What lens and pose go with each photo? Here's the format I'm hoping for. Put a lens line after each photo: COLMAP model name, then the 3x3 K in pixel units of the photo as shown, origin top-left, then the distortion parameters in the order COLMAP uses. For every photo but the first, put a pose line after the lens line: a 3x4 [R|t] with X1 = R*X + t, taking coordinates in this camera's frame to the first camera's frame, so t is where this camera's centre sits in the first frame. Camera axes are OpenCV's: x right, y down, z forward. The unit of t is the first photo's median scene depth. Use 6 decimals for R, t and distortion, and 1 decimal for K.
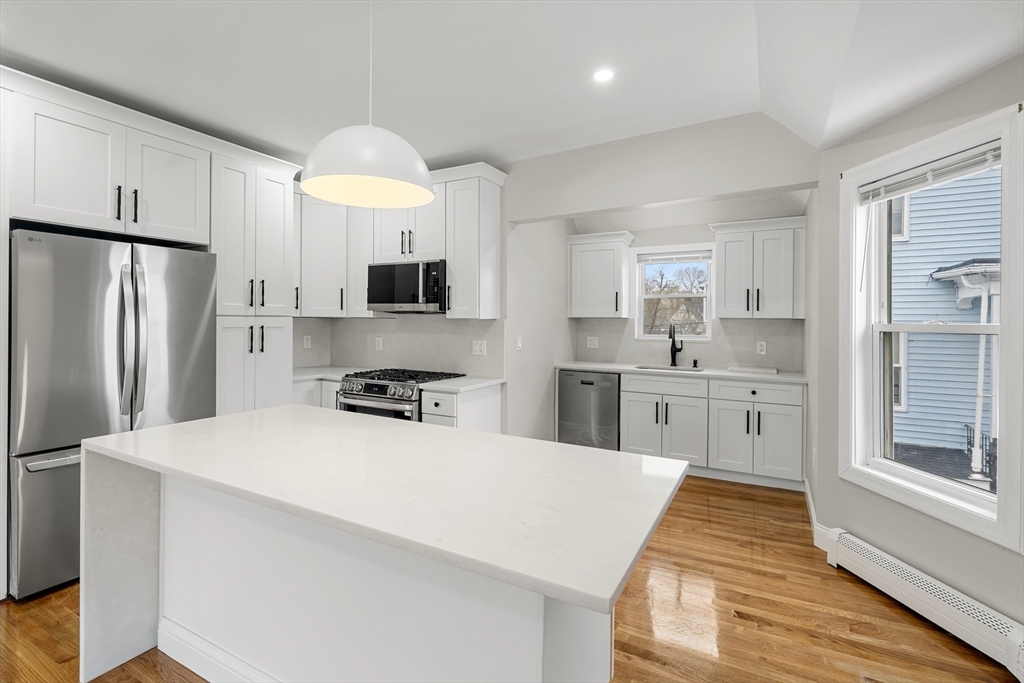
lens RADIAL K [[477.5, 0, 508.3], [0, 477.5, 323.8], [0, 0, 1]] dist [-0.007521, 0.001946]
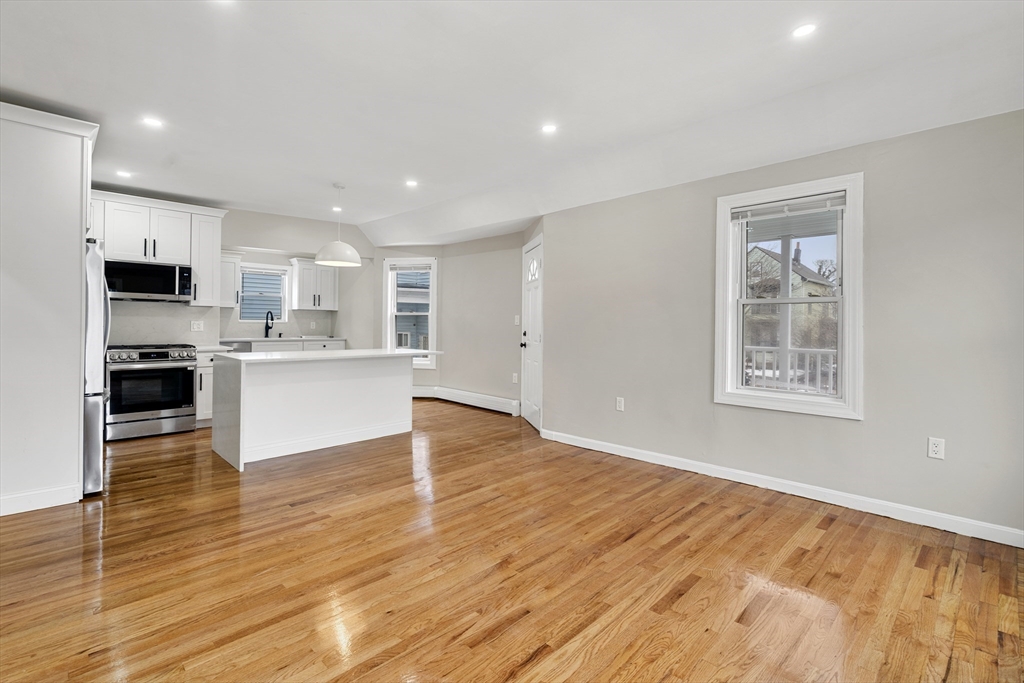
lens RADIAL K [[477.5, 0, 517.4], [0, 477.5, 318.7], [0, 0, 1]] dist [-0.007521, 0.001946]
pose [[0.283604, 0.002804, 0.958937, -1.177285], [-0.004272, 0.999989, -0.001660, 0.025435], [-0.958932, -0.003626, 0.283613, -0.363012]]
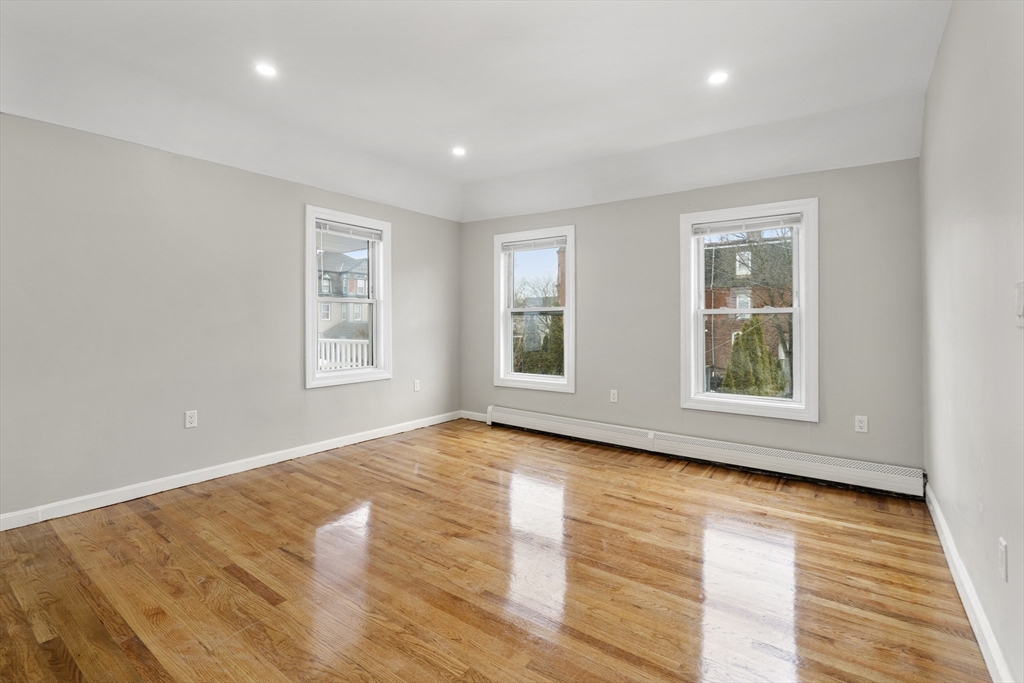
lens RADIAL K [[477.5, 0, 513.7], [0, 477.5, 321.9], [0, 0, 1]] dist [-0.007521, 0.001946]
pose [[-0.992136, -0.011078, 0.124672, -0.755035], [-0.010661, 0.999935, 0.004012, 0.032370], [-0.124708, 0.002651, -0.992190, 0.482316]]
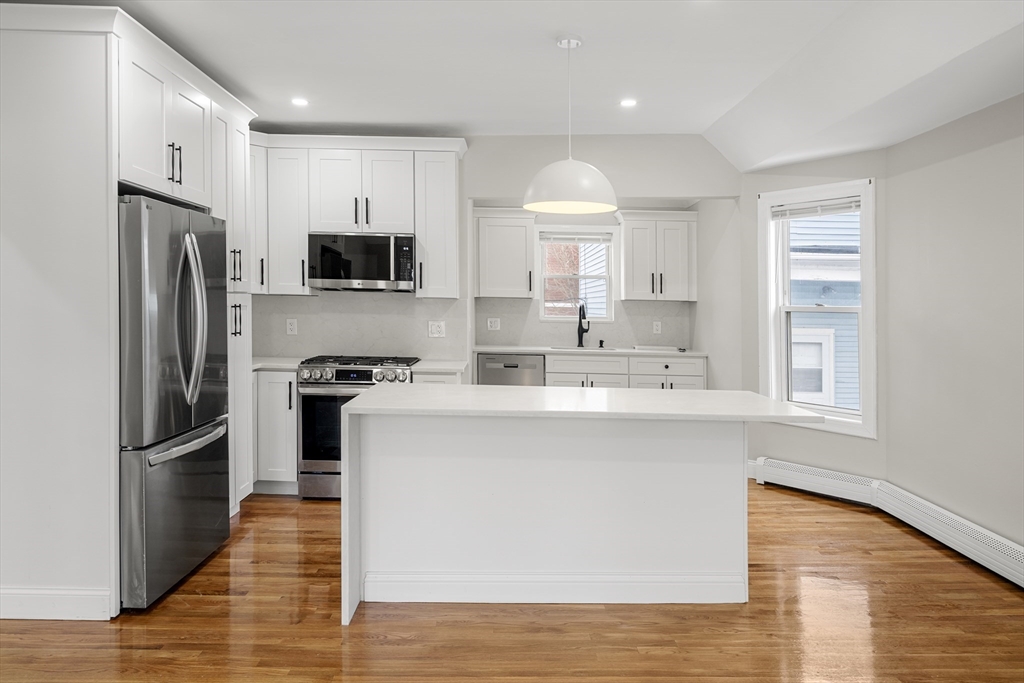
lens RADIAL K [[721.4, 0, 514.3], [0, 721.4, 304.5], [0, 0, 1]] dist [-0.010272, 0.010514]
pose [[0.872098, 0.006452, 0.489289, -0.609436], [-0.006442, 0.999978, -0.001704, 0.003314], [-0.489289, -0.001666, 0.872120, -0.299039]]
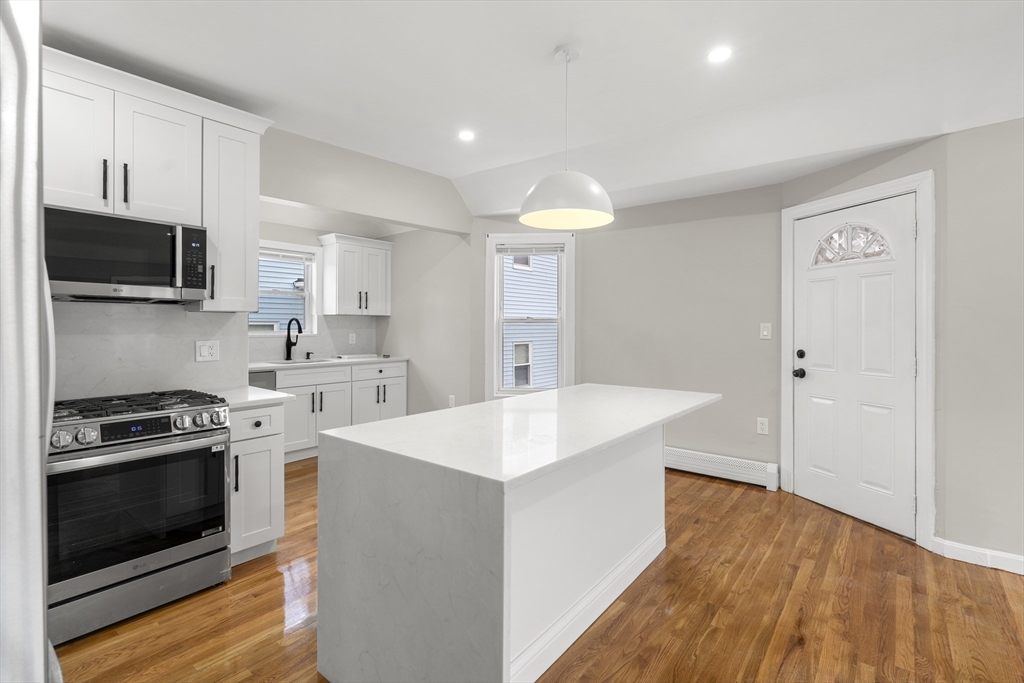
lens RADIAL K [[477.5, 0, 519.4], [0, 477.5, 323.8], [0, 0, 1]] dist [-0.007521, 0.001946]
pose [[0.159665, -0.007836, 0.987140, -0.706436], [0.003898, 0.999966, 0.007307, 0.004564], [-0.987164, 0.002681, 0.159690, 0.397580]]
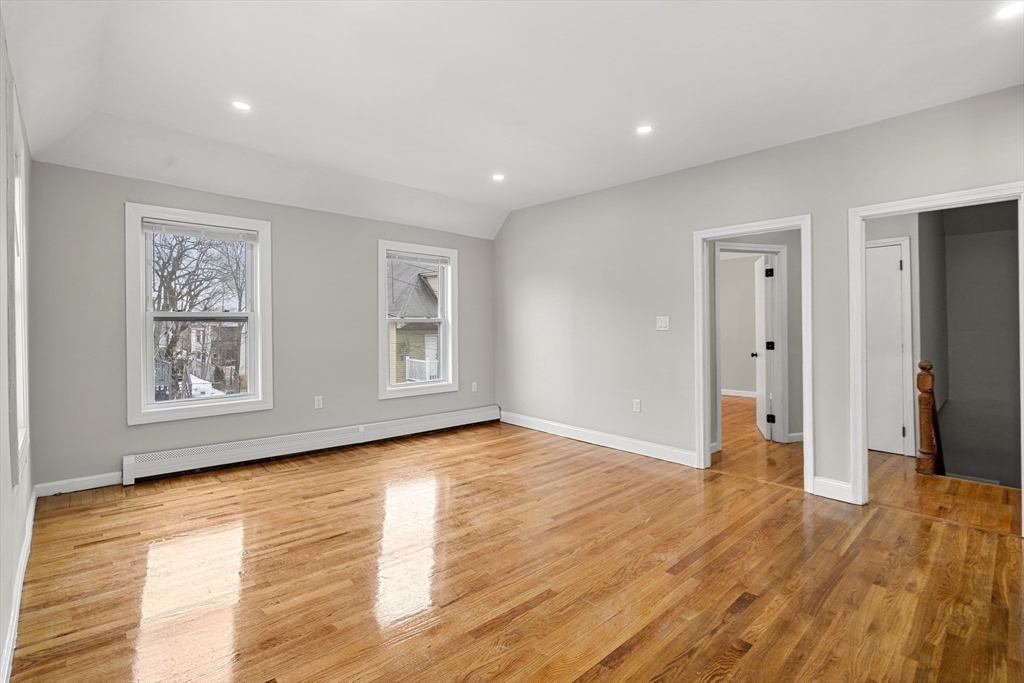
lens RADIAL K [[477.5, 0, 519.9], [0, 477.5, 312.8], [0, 0, 1]] dist [-0.007521, 0.001946]
pose [[-0.301147, -0.031113, -0.953070, 0.110551], [-0.003593, 0.999497, -0.031493, 0.028170], [0.953571, -0.006060, -0.301108, 0.141117]]
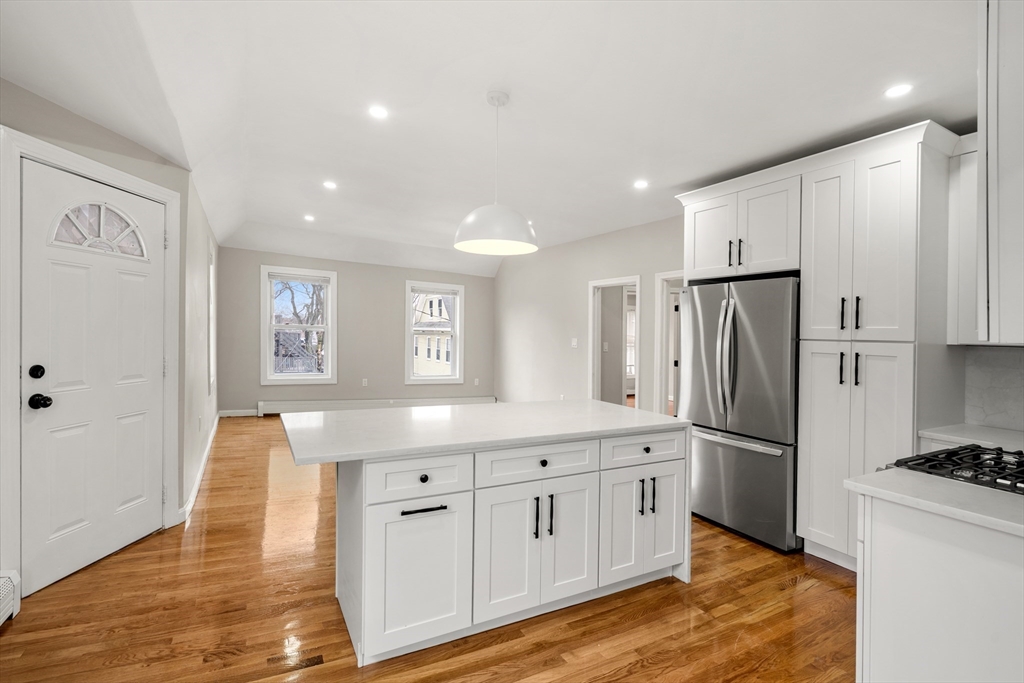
lens RADIAL K [[477.5, 0, 513.8], [0, 477.5, 343.1], [0, 0, 1]] dist [-0.007521, 0.001946]
pose [[-0.532849, -0.009308, -0.846159, 0.415804], [-0.043661, 0.998910, 0.016506, -0.000414], [0.845083, 0.045740, -0.532674, 0.801411]]
